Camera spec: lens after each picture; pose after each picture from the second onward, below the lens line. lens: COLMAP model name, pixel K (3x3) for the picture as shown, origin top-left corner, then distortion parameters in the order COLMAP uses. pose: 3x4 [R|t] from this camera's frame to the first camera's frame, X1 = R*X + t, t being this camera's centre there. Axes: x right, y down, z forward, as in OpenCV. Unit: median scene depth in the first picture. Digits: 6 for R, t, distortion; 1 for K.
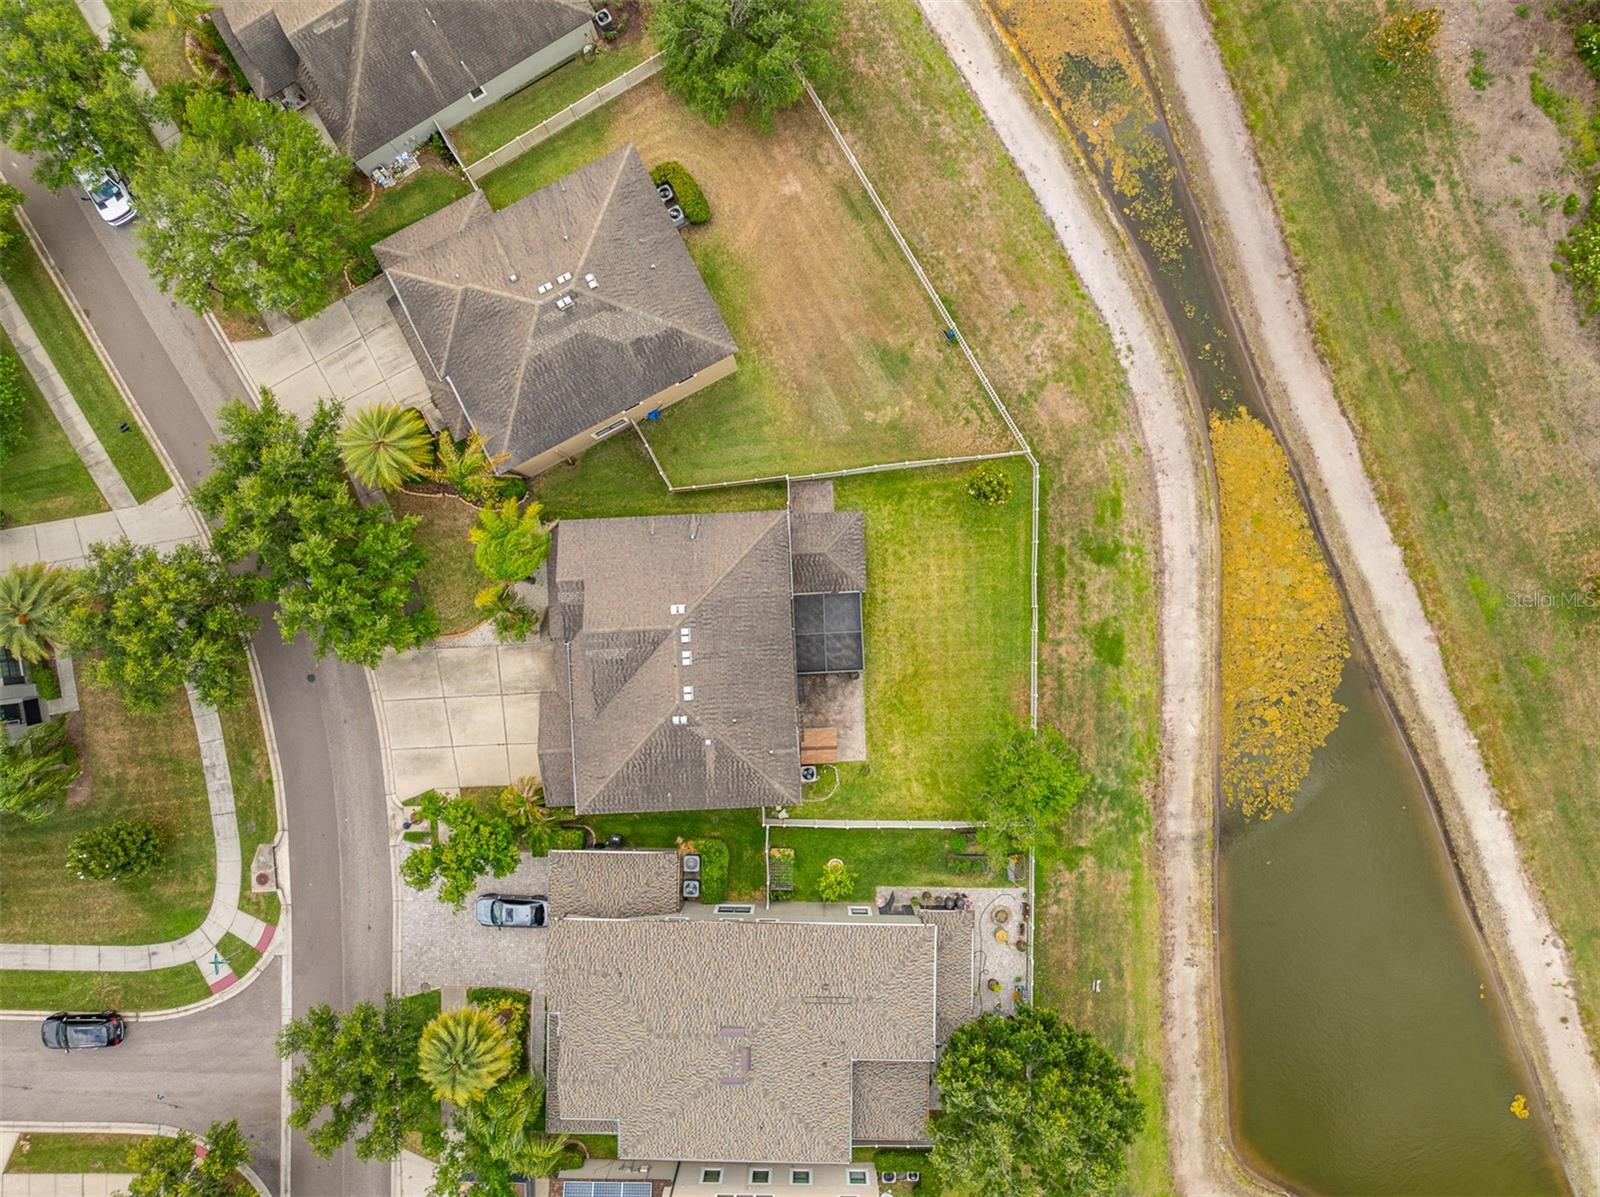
lens RADIAL K [[1130.5, 0, 794.8], [0, 1130.5, 594.2], [0, 0, 1]] dist [-0.034707, 0.013968]
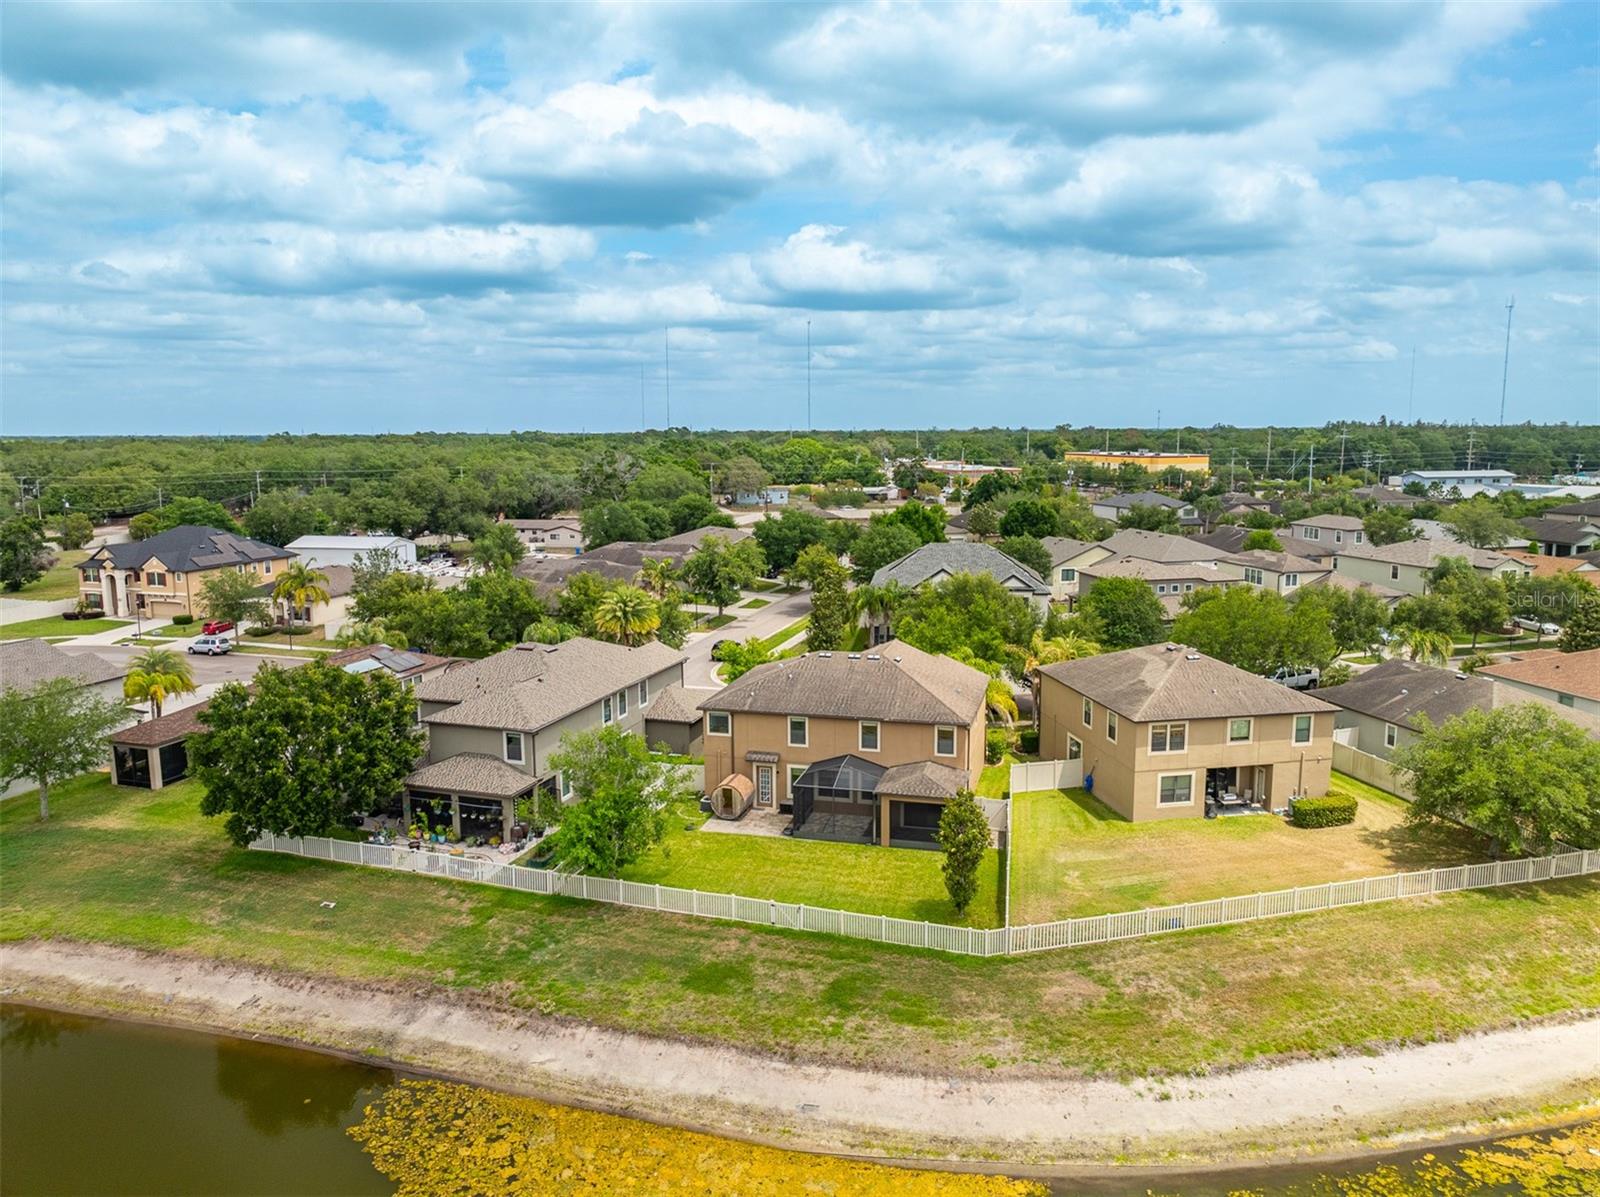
lens RADIAL K [[1130.5, 0, 794.8], [0, 1130.5, 594.2], [0, 0, 1]] dist [-0.034707, 0.013968]
pose [[-0.310034, 0.165151, -0.936272, 0.862046], [-0.950640, -0.040663, 0.307619, -0.202286], [0.012732, 0.985430, 0.169606, 0.632536]]
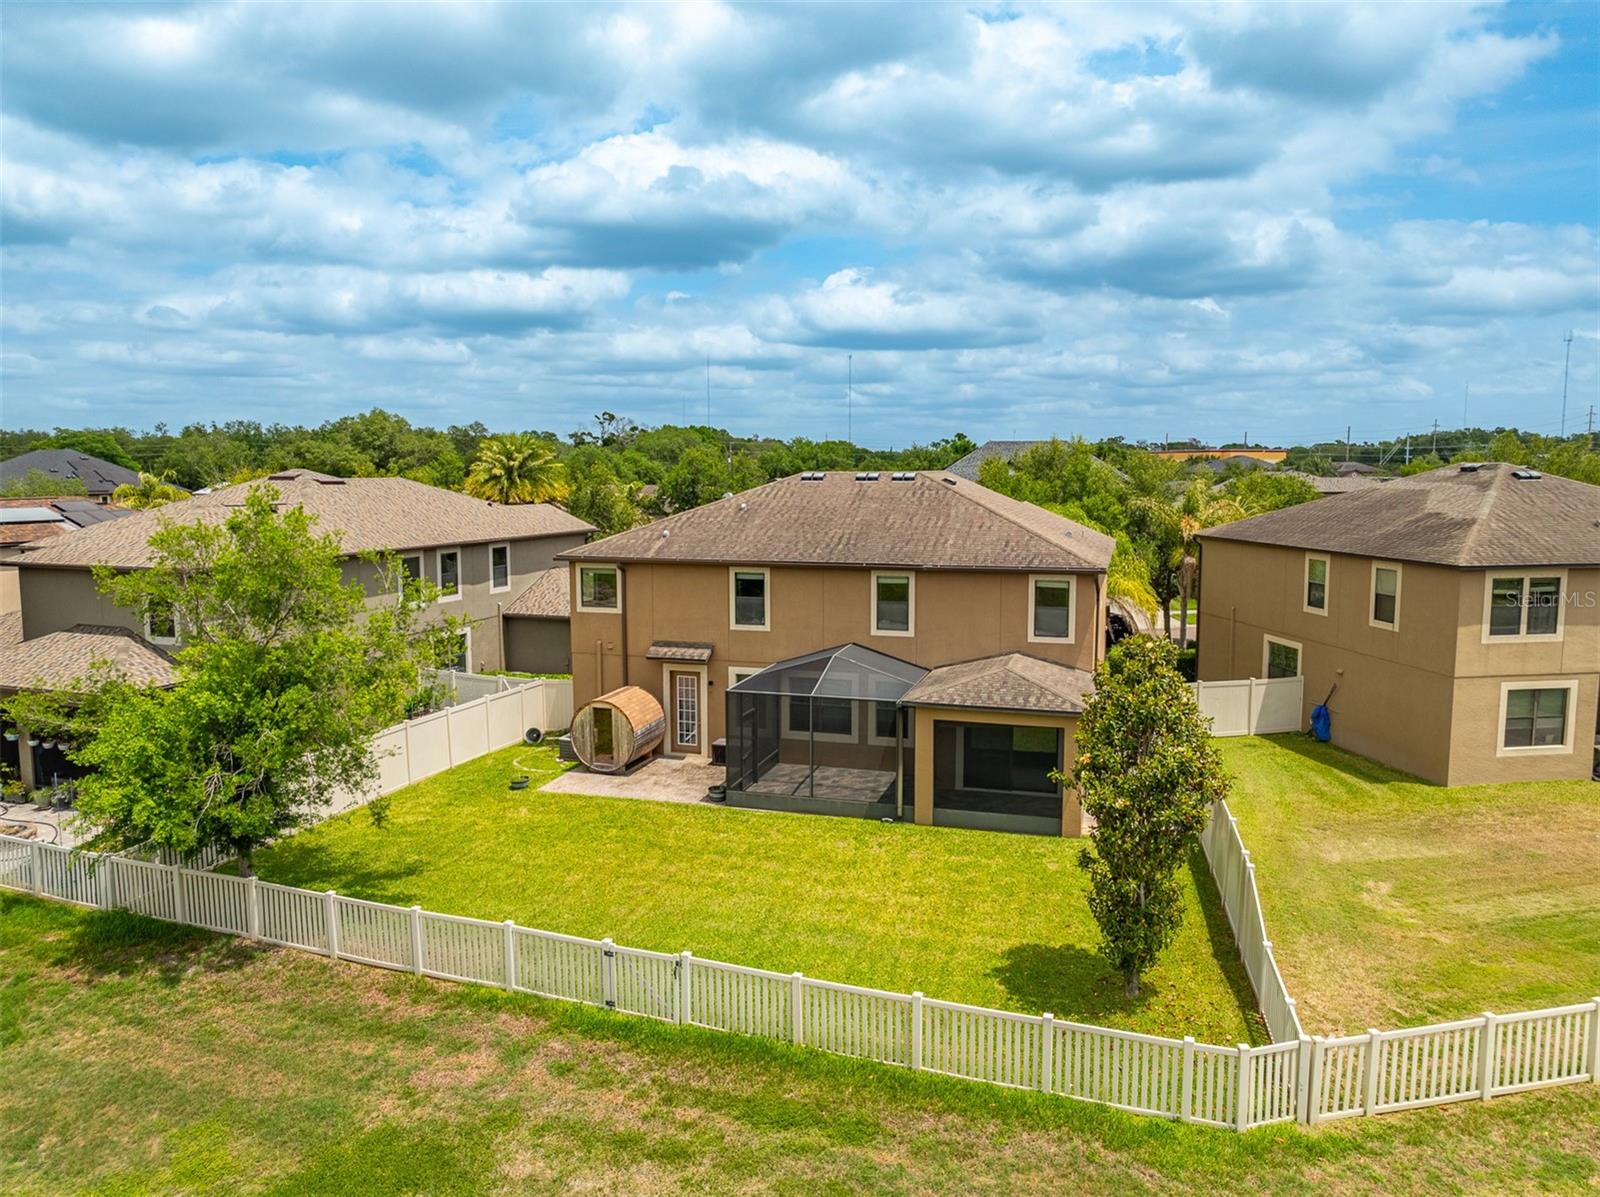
lens RADIAL K [[1130.5, 0, 794.8], [0, 1130.5, 594.2], [0, 0, 1]] dist [-0.034707, 0.013968]
pose [[-0.340927, 0.131136, -0.930899, 0.431168], [-0.940059, -0.039540, 0.338712, -0.097178], [0.007609, 0.990575, 0.136756, 0.838177]]
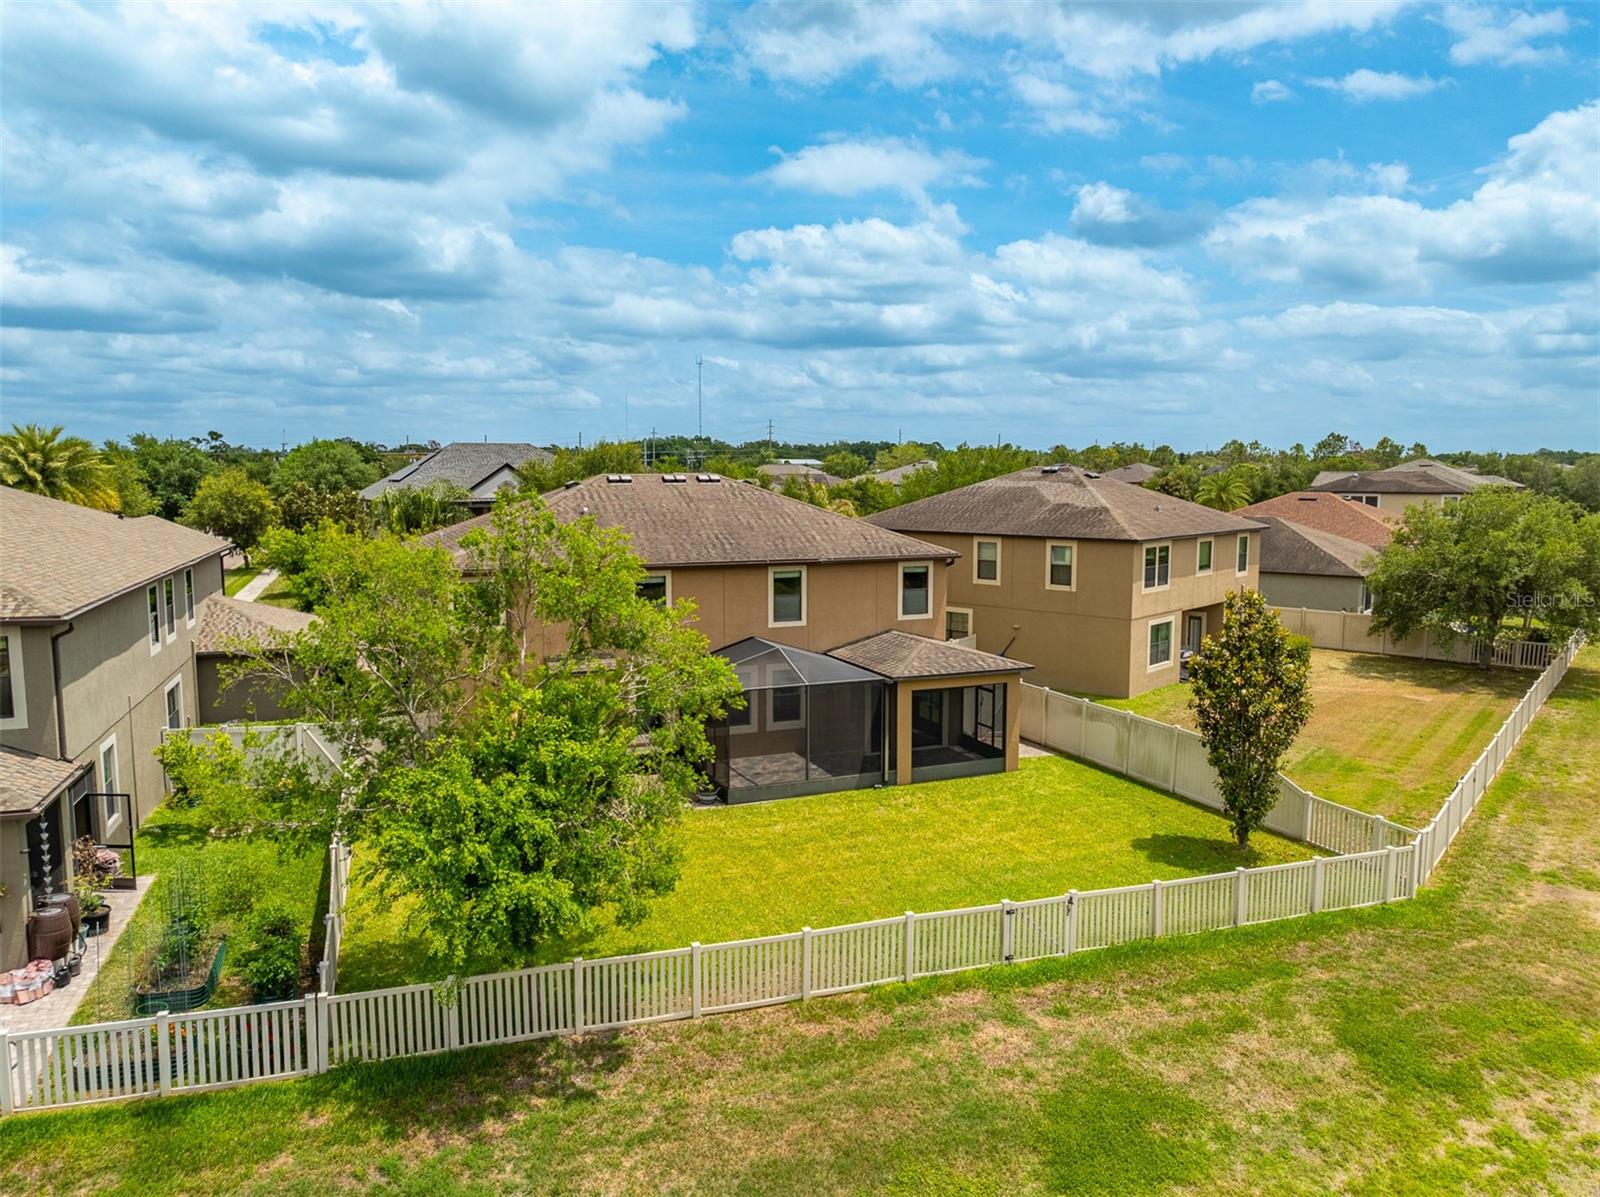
lens RADIAL K [[1122.1, 0, 809.8], [0, 1122.1, 624.6], [0, 0, 1]] dist [-0.024862, 0.004907]
pose [[0.343662, 0.154705, -0.926263, 0.450035], [-0.939001, 0.042757, -0.341247, 0.175559], [-0.013188, 0.987035, 0.159962, 0.838592]]
